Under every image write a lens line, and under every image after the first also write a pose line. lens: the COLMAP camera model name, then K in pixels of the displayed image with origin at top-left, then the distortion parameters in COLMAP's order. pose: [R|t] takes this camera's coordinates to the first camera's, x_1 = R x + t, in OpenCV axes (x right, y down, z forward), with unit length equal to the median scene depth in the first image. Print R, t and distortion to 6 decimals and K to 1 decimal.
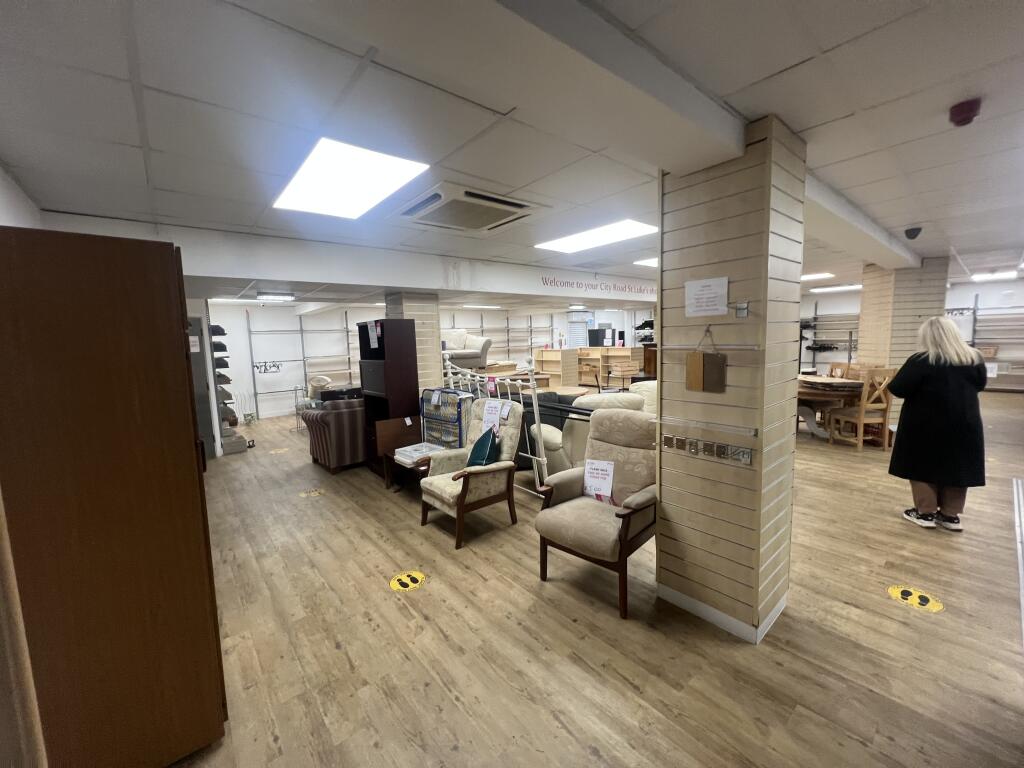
lens RADIAL K [[406.6, 0, 512.0], [0, 406.6, 384.0], [0, 0, 1]] dist [0.000592, -0.000119]
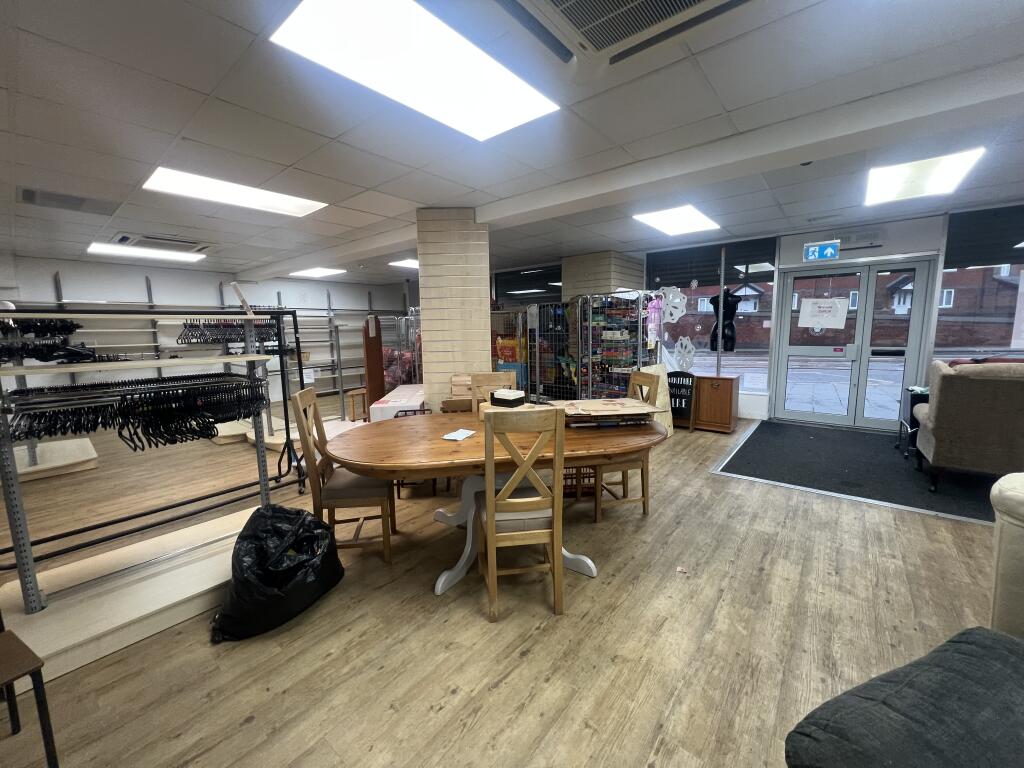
lens RADIAL K [[406.6, 0, 512.0], [0, 406.6, 384.0], [0, 0, 1]] dist [0.000592, -0.000119]
pose [[-0.181329, -0.093747, 0.978944, 0.384176], [0.135997, 0.983491, 0.119373, -0.133029], [-0.973974, 0.154779, -0.165586, 1.473871]]
